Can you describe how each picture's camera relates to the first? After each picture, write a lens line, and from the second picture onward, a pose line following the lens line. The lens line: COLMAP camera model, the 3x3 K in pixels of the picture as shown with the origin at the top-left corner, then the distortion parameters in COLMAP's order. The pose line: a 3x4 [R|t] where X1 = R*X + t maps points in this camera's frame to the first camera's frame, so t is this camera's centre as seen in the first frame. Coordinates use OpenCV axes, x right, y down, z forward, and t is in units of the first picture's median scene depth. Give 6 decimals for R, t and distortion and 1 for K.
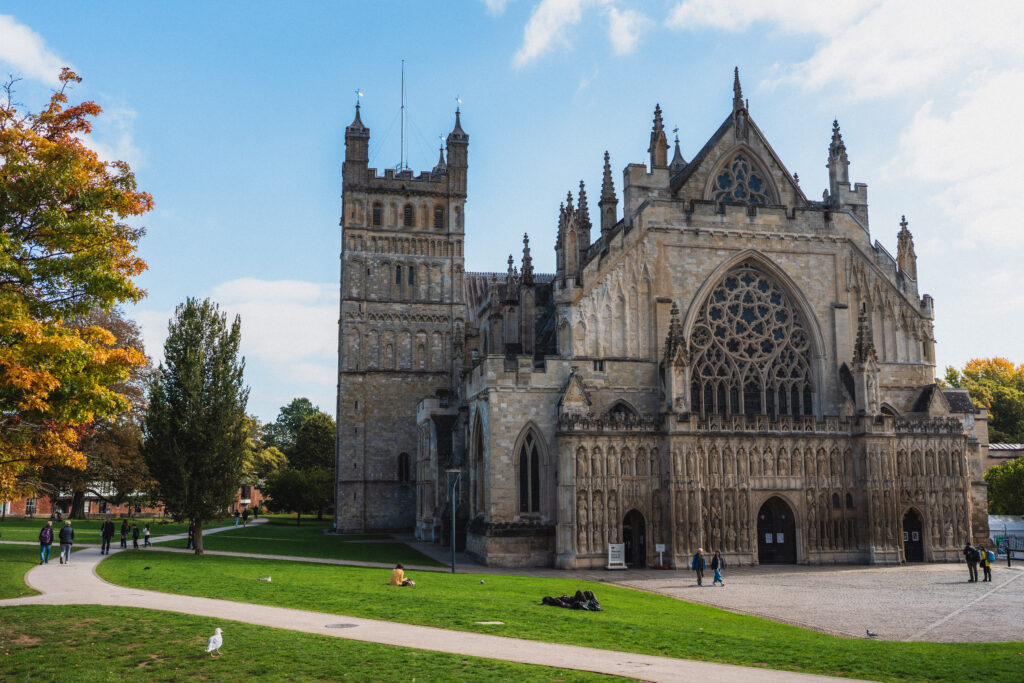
lens RADIAL K [[968.4, 0, 512.1], [0, 968.4, 341.4], [0, 0, 1]] dist [0.000686, 0.000000]
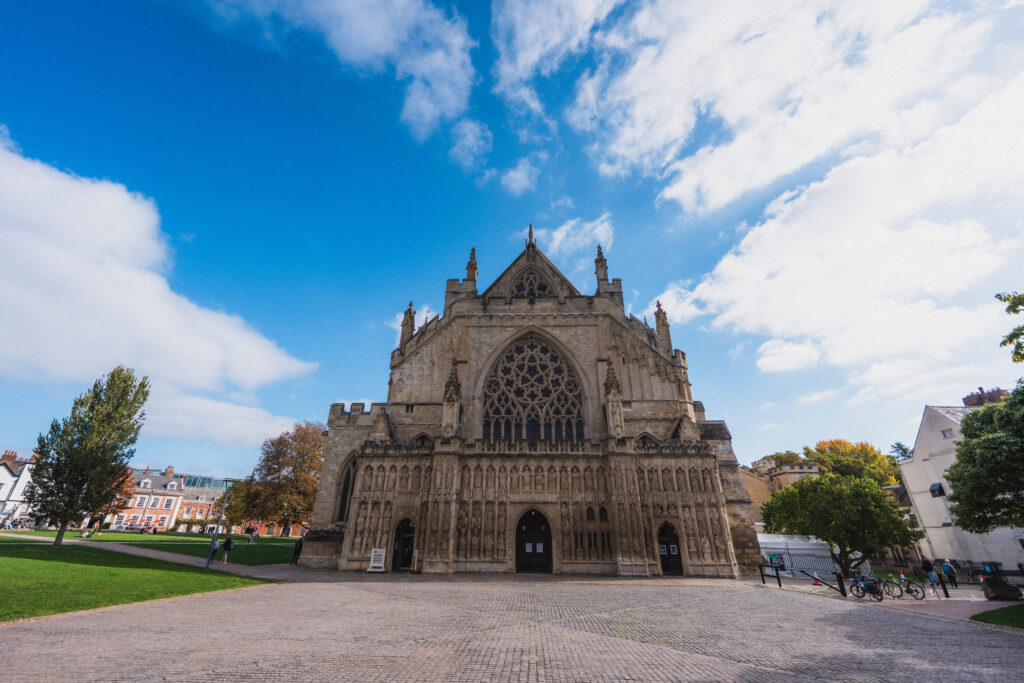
lens RADIAL K [[413.2, 0, 511.6], [0, 413.2, 341.8], [0, 0, 1]] dist [-0.001652, -0.000070]
pose [[0.966540, -0.098235, -0.236960, 0.371218], [0.025813, 0.956324, -0.291167, 0.106807], [0.255214, 0.275308, 0.926861, 0.452041]]
